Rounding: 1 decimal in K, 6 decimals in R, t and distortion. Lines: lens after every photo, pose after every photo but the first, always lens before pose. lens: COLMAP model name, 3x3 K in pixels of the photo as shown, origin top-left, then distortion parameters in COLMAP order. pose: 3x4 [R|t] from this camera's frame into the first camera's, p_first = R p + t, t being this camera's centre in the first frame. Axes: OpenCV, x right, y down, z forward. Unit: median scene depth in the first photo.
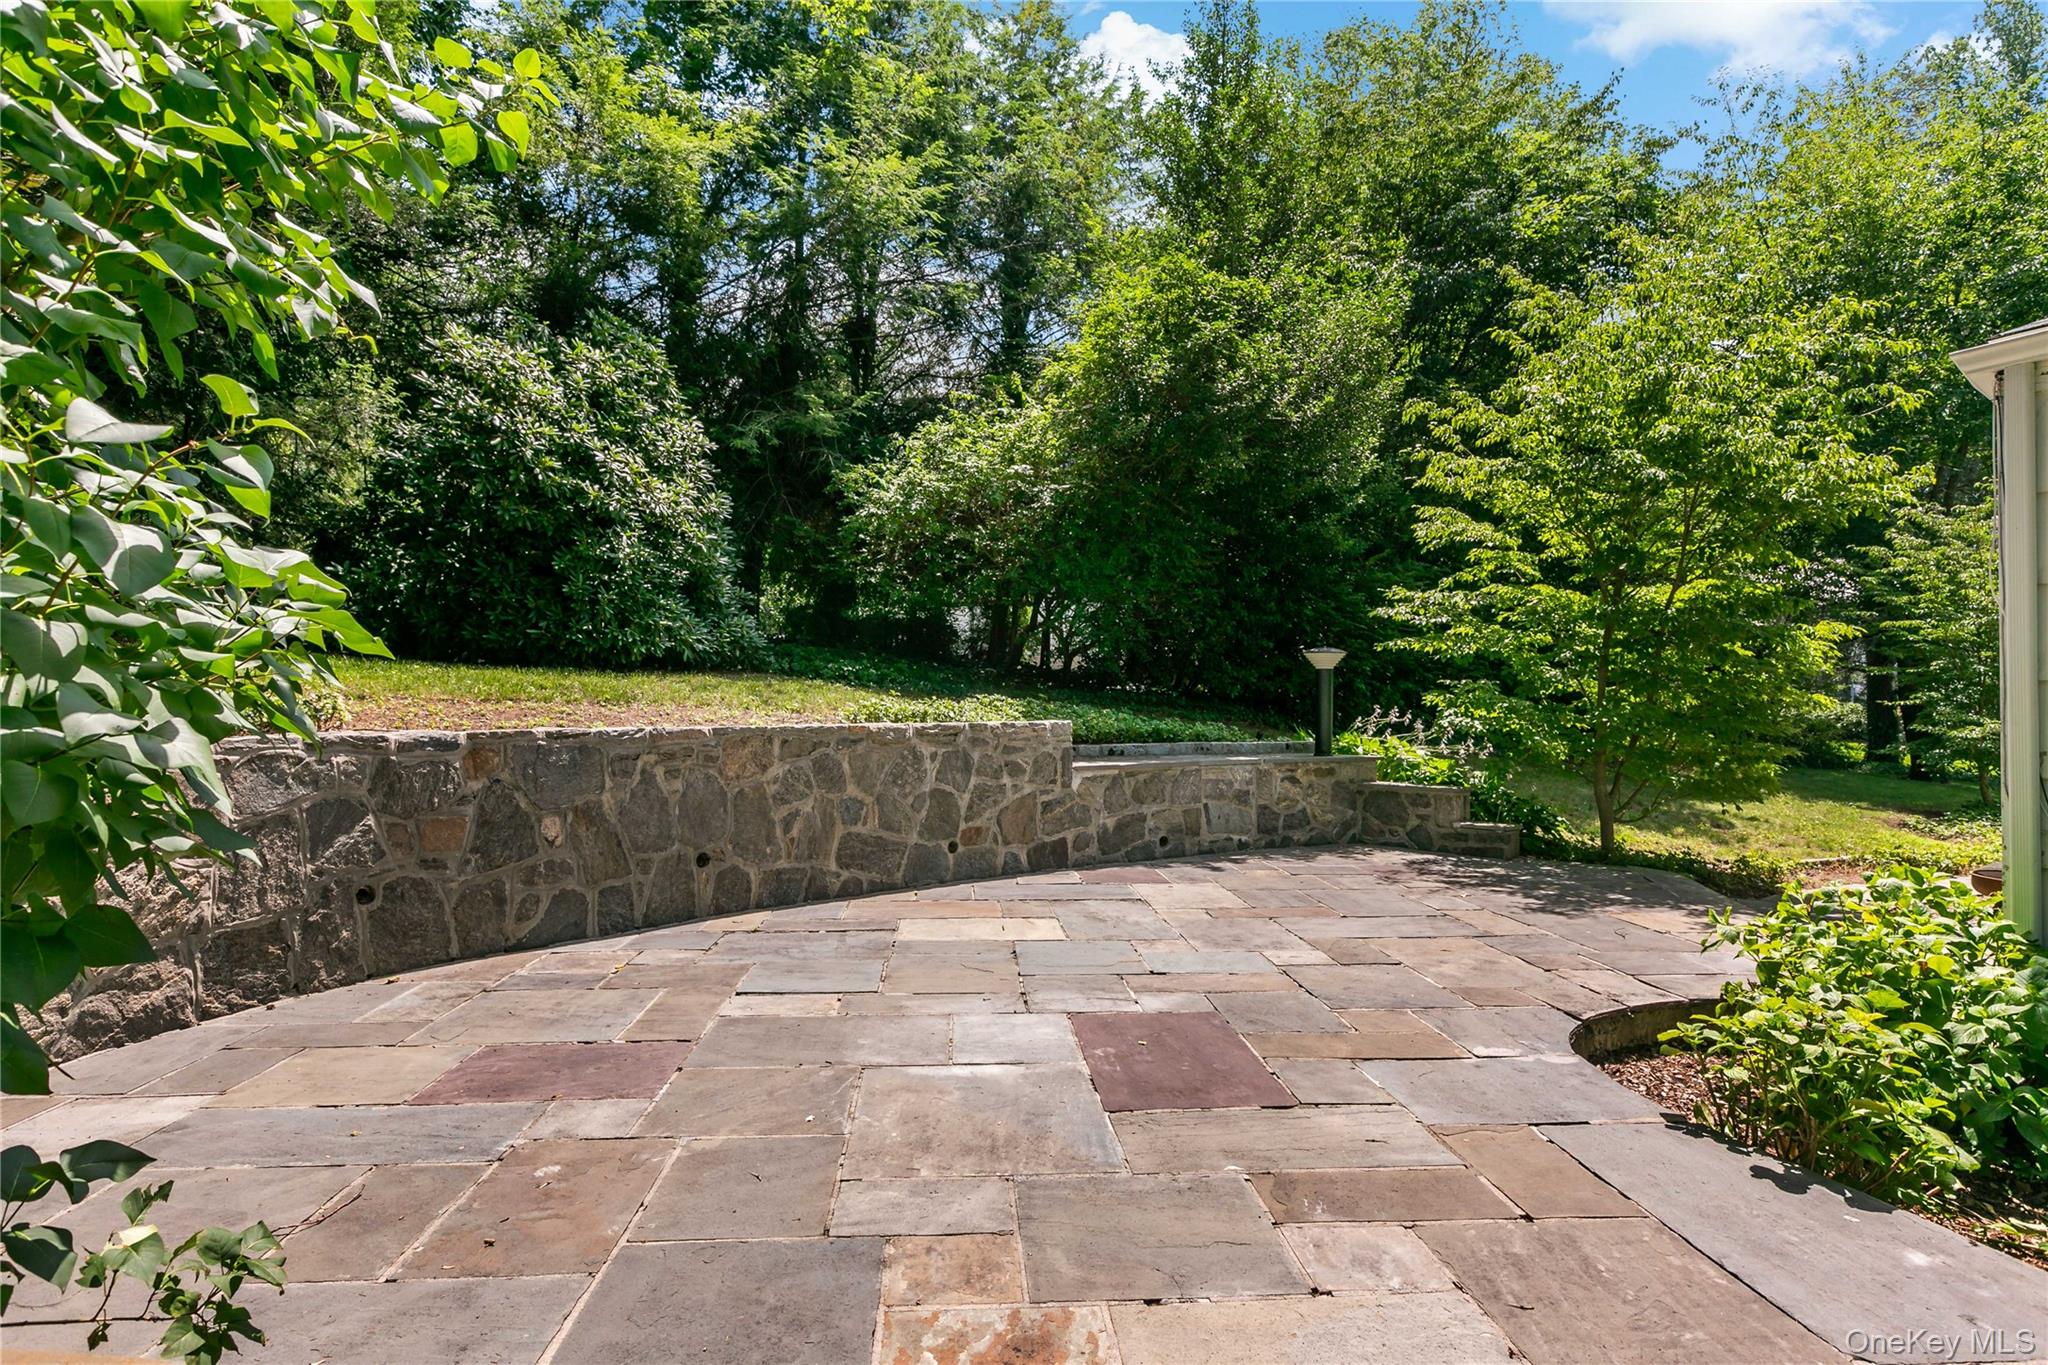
lens RADIAL K [[1118.4, 0, 1027.5], [0, 1118.4, 631.0], [0, 0, 1]] dist [0.000456, 0.000159]
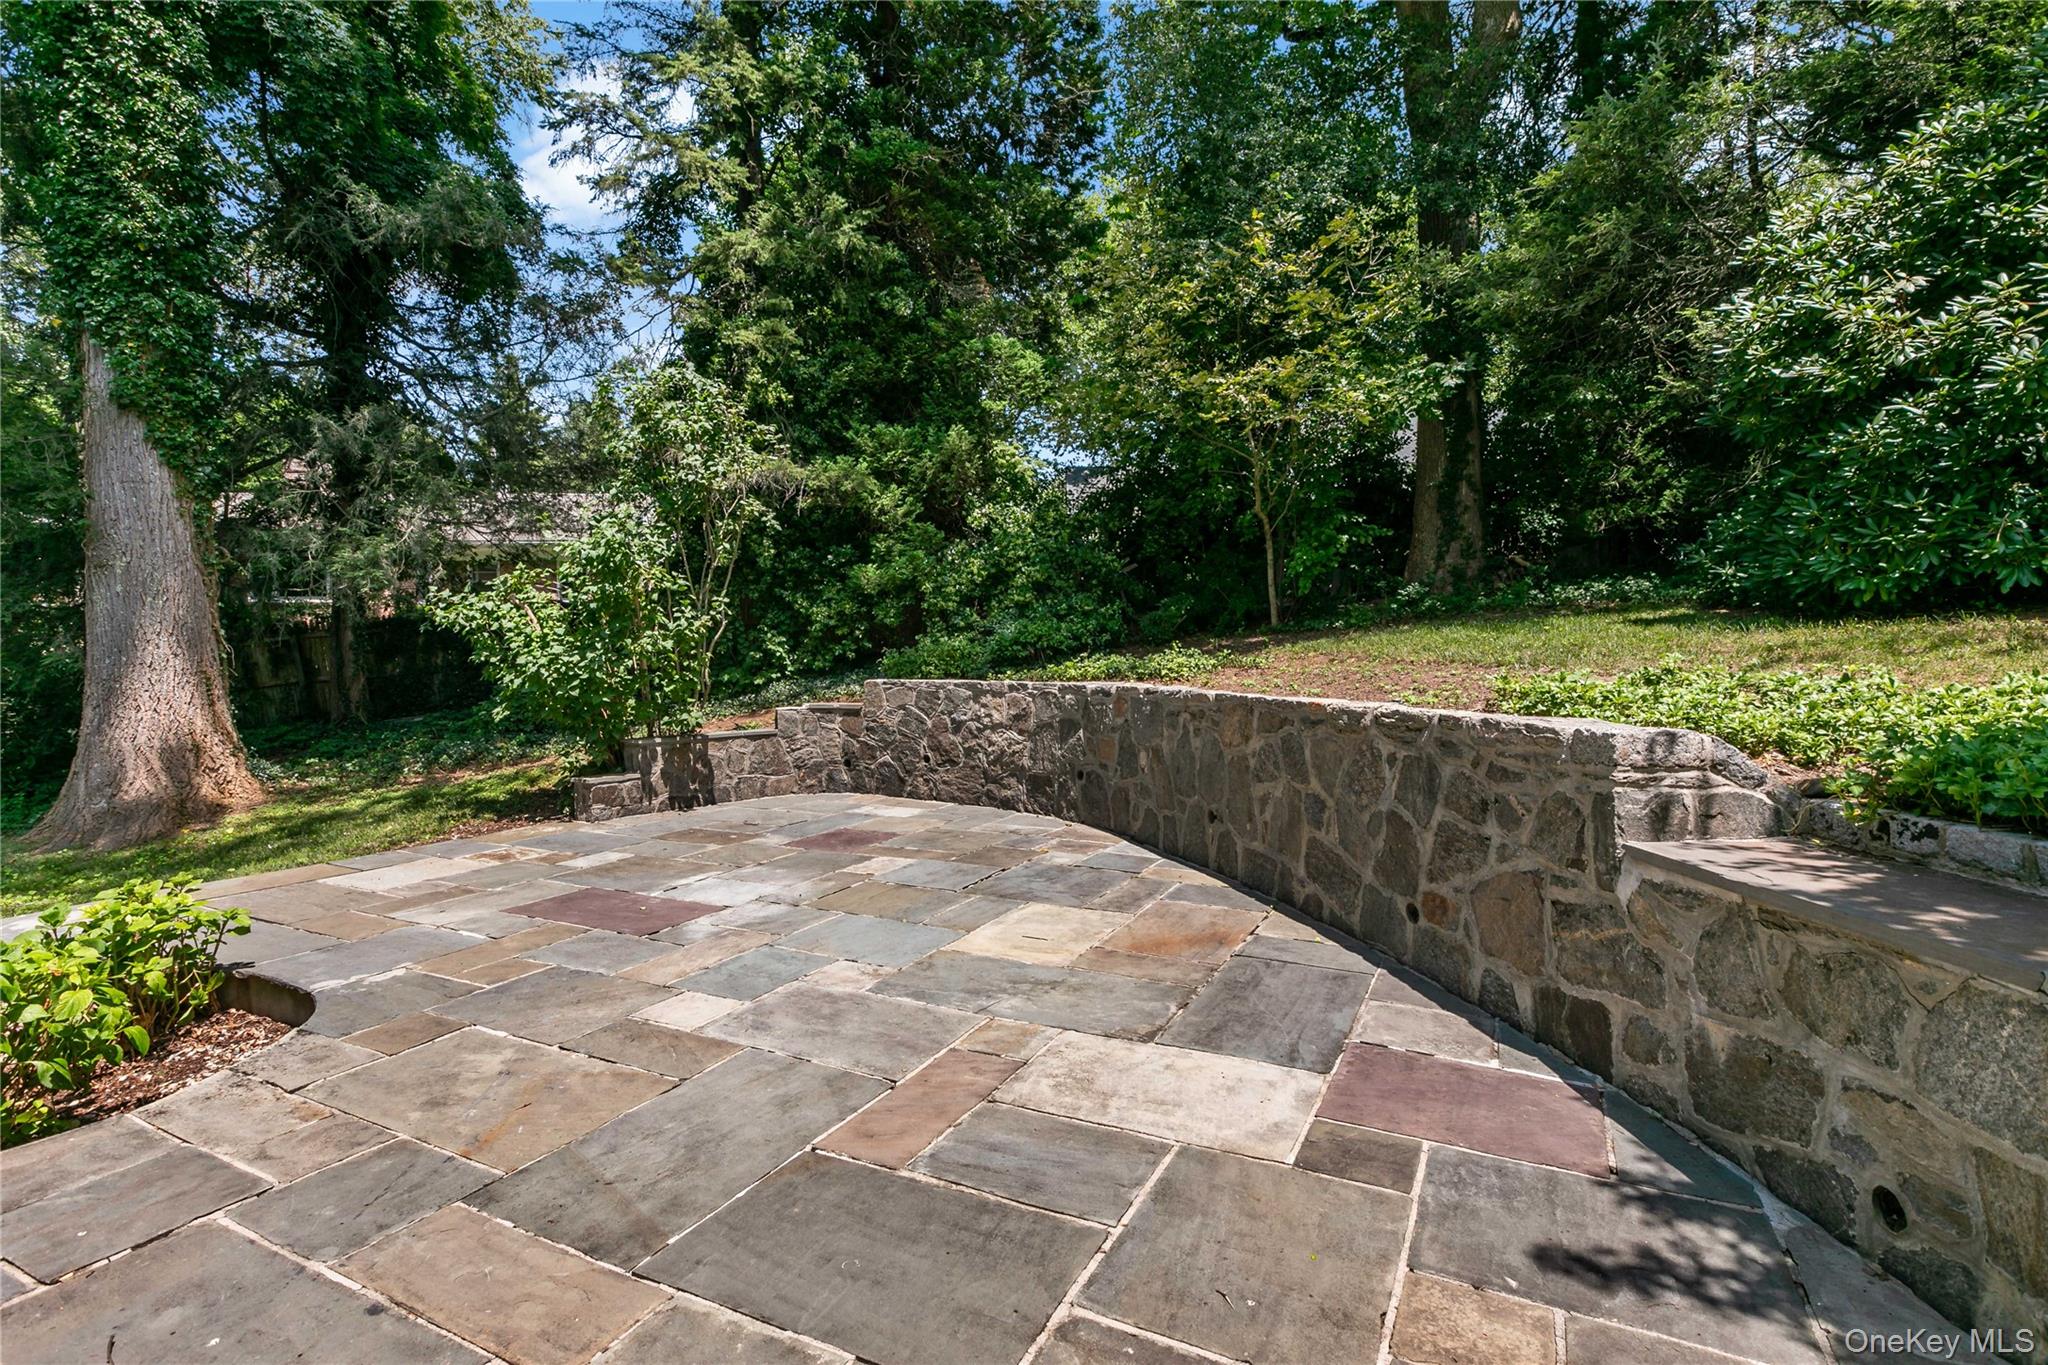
lens RADIAL K [[992.1, 0, 1024.0], [0, 992.1, 682.5], [0, 0, 1]] dist [-0.000150, -0.000032]
pose [[-0.505026, 0.027705, -0.862660, 0.508205], [0.056762, 0.998387, -0.001166, 0.057283], [0.861236, -0.049556, -0.505784, 1.110152]]
